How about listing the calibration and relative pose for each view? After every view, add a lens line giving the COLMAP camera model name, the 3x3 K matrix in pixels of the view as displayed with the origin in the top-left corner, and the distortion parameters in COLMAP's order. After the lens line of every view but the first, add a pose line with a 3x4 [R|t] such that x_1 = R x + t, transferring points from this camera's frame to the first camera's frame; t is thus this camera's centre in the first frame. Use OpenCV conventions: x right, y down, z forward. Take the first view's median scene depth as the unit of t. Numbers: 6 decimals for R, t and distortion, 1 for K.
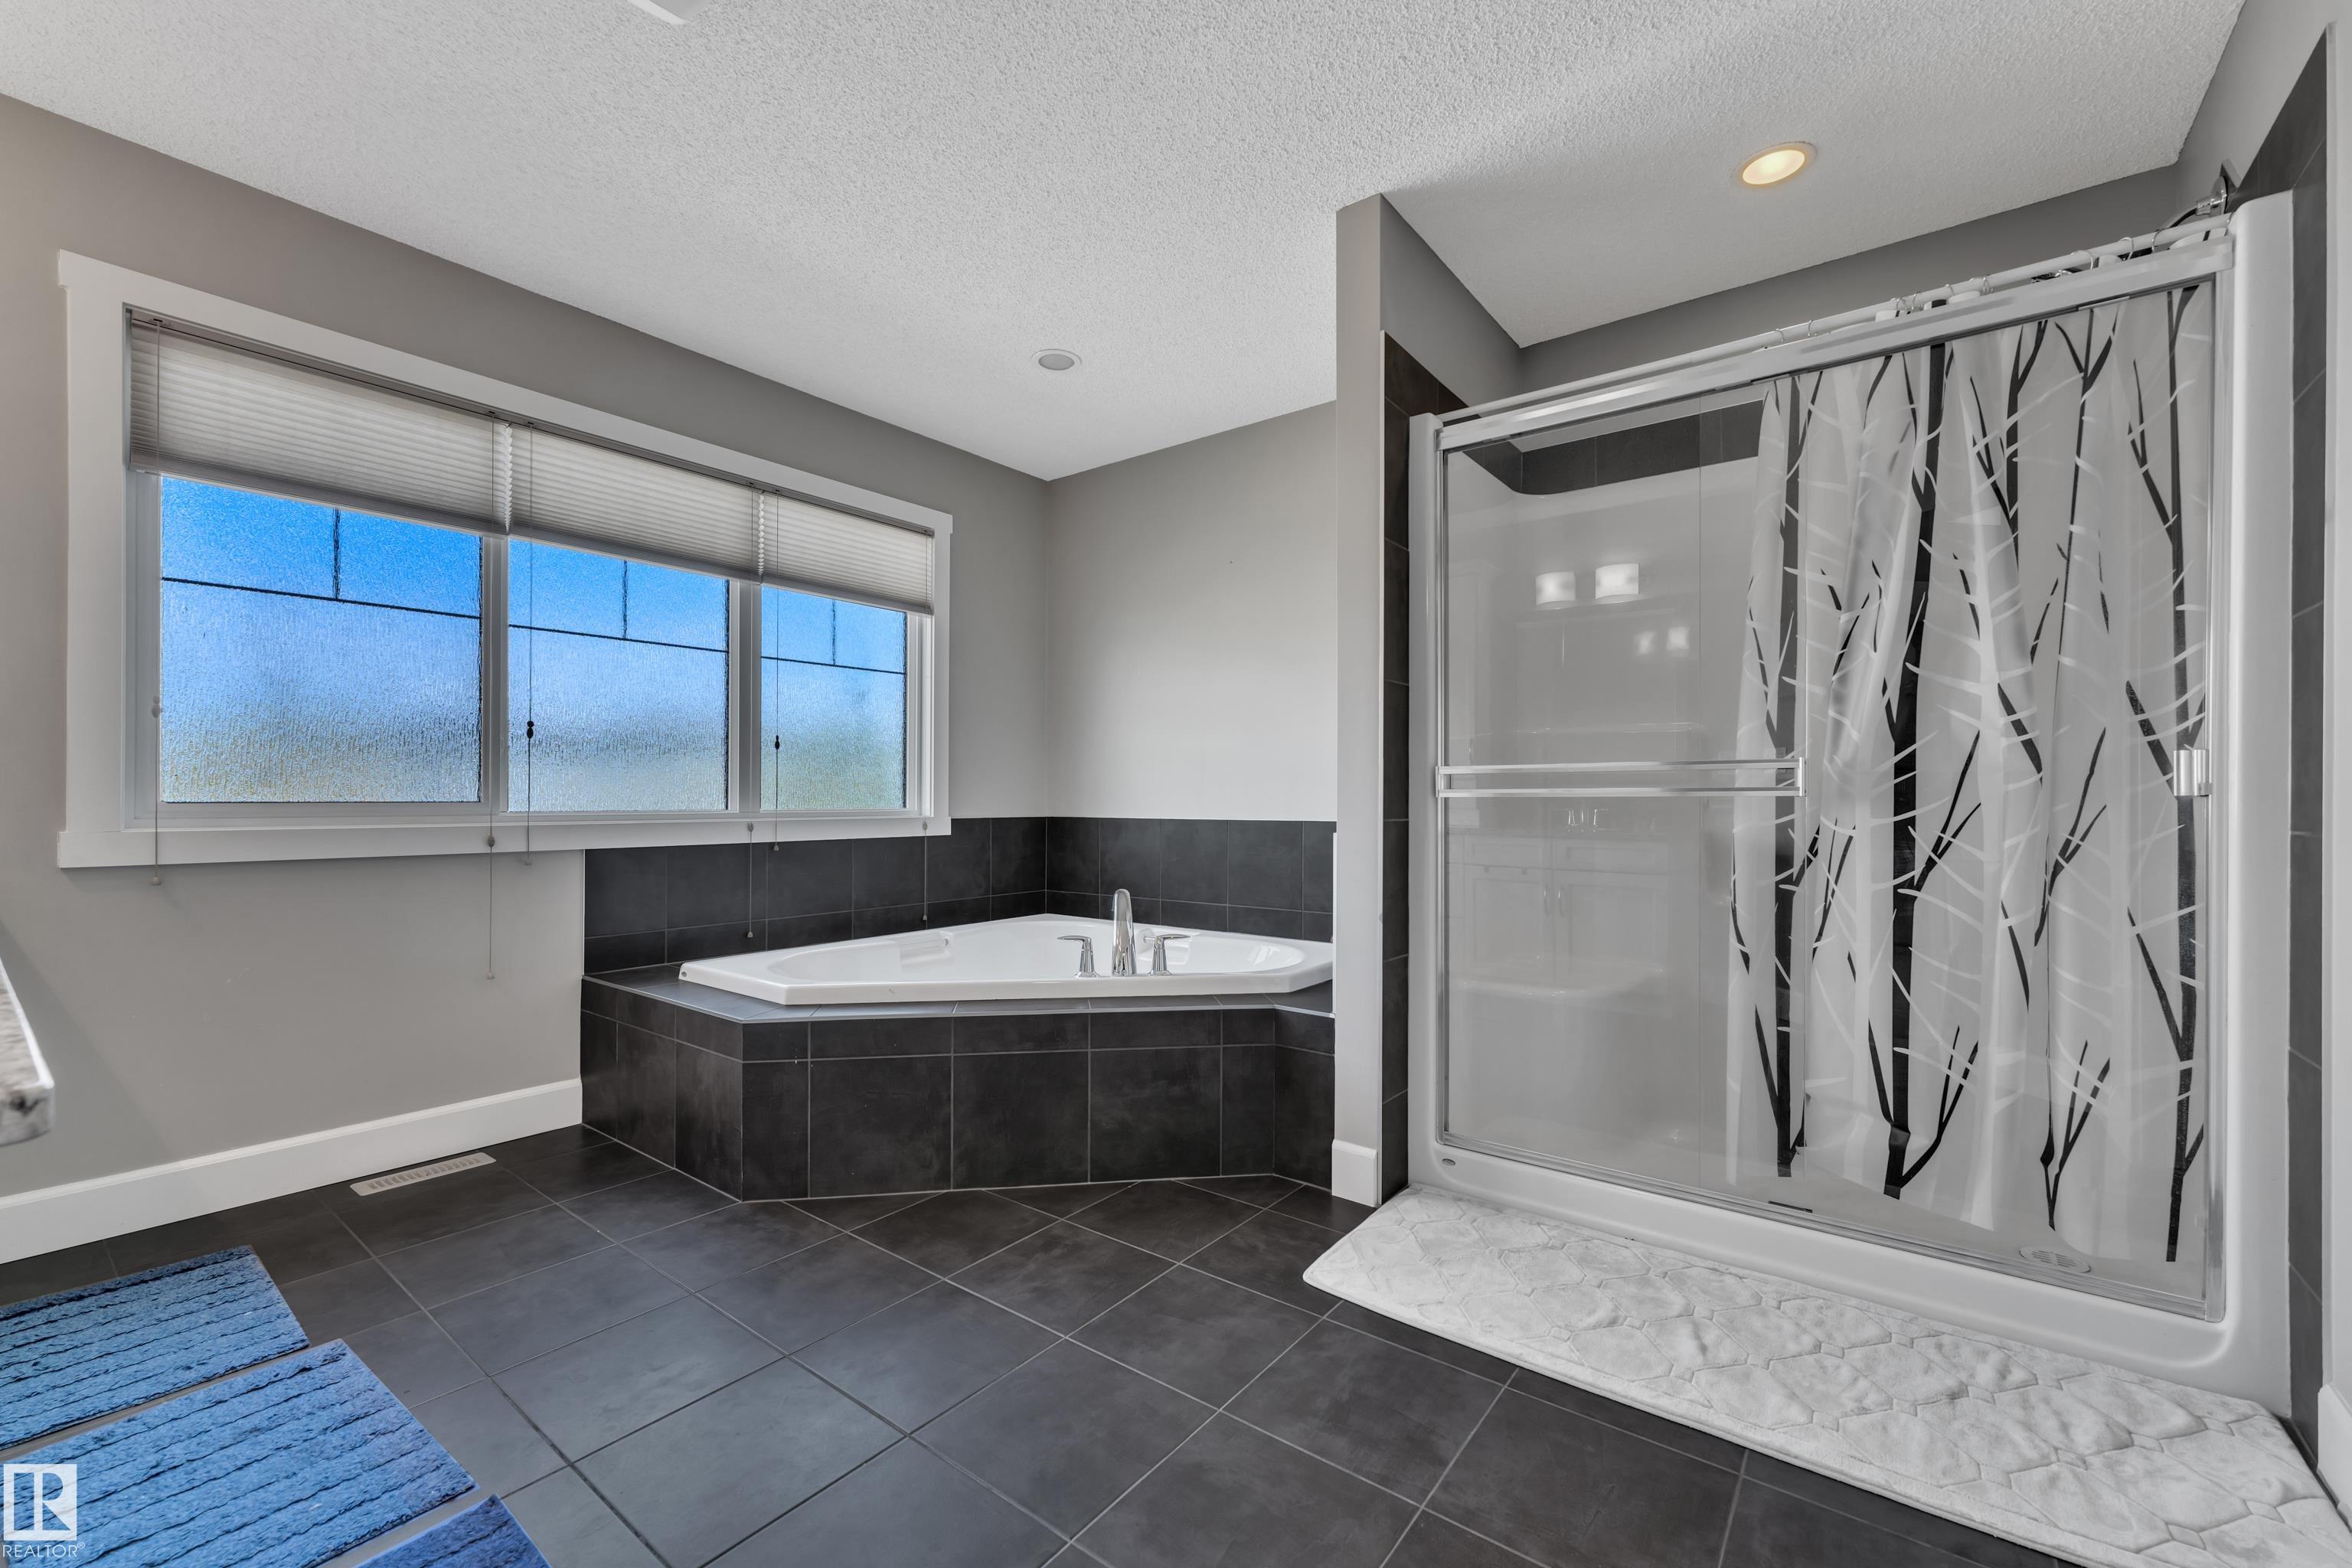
lens RADIAL K [[959.5, 0, 1174.7], [0, 959.5, 798.2], [0, 0, 1]] dist [-0.001057, 0.000014]
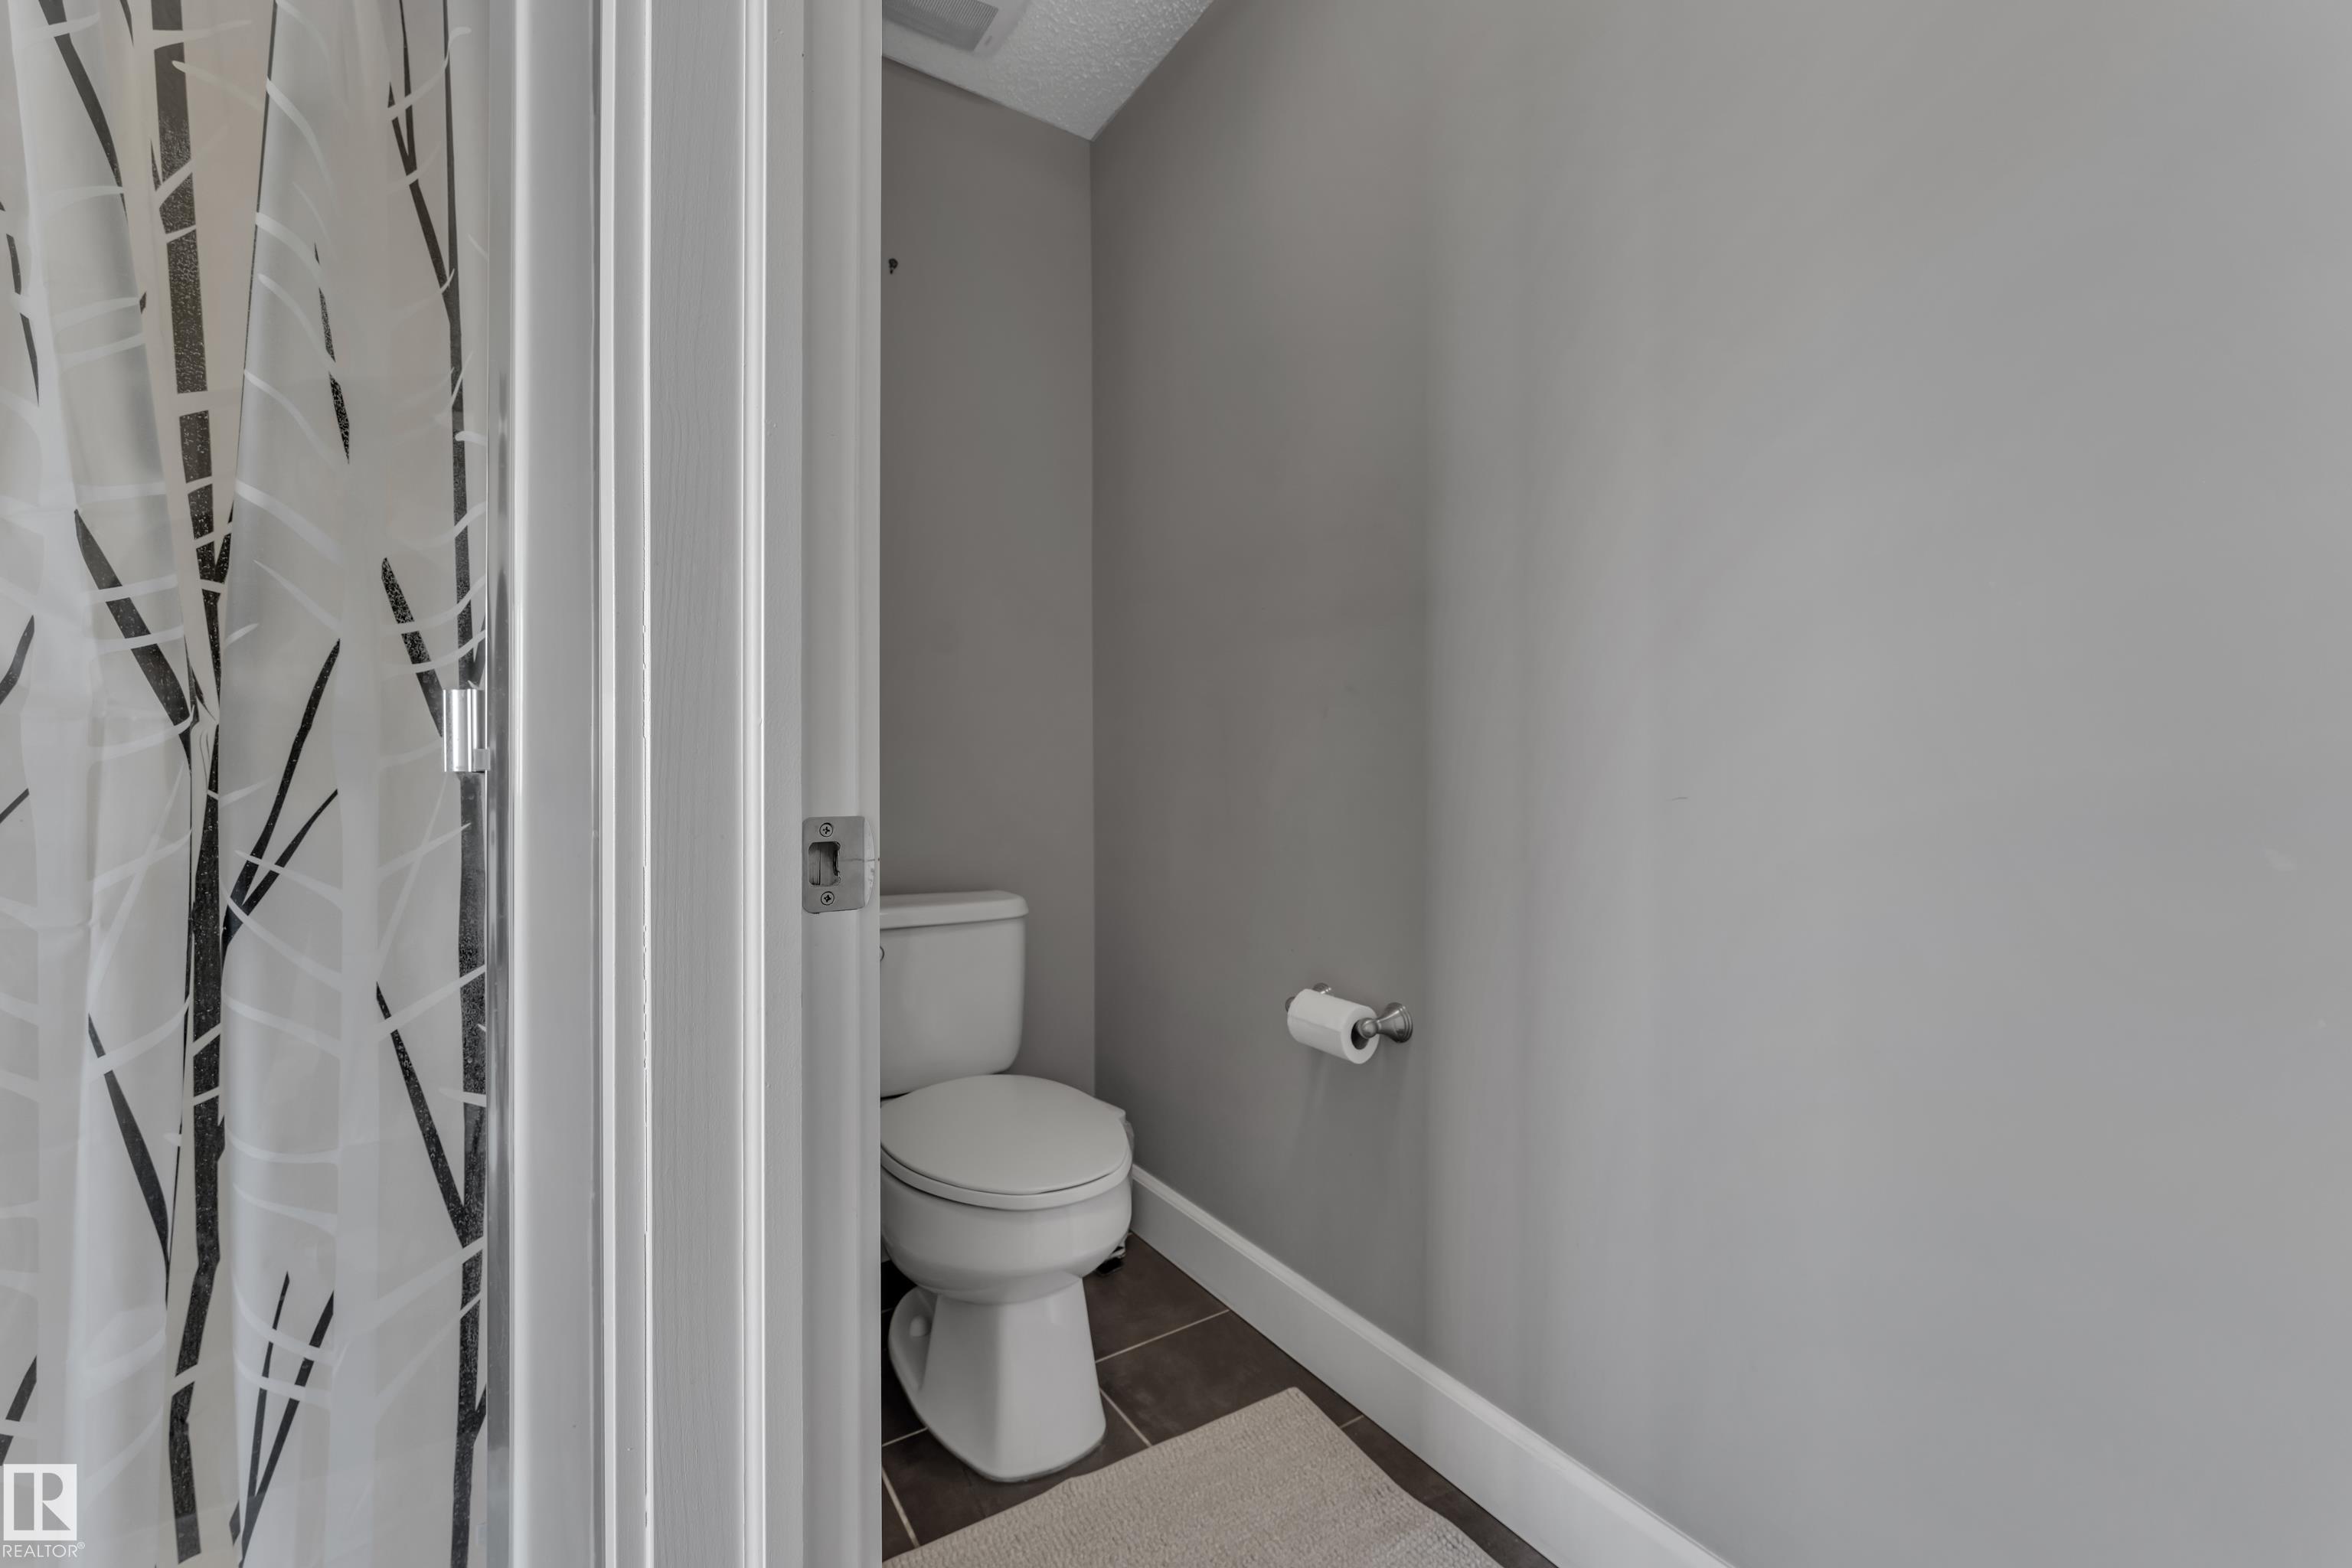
lens RADIAL K [[959.5, 0, 1175.6], [0, 959.5, 779.8], [0, 0, 1]] dist [-0.001057, 0.000014]
pose [[0.316475, -0.011808, 0.948527, 0.630013], [0.001430, 0.999927, 0.011971, -0.004149], [-0.948600, -0.002433, 0.316469, 0.413174]]
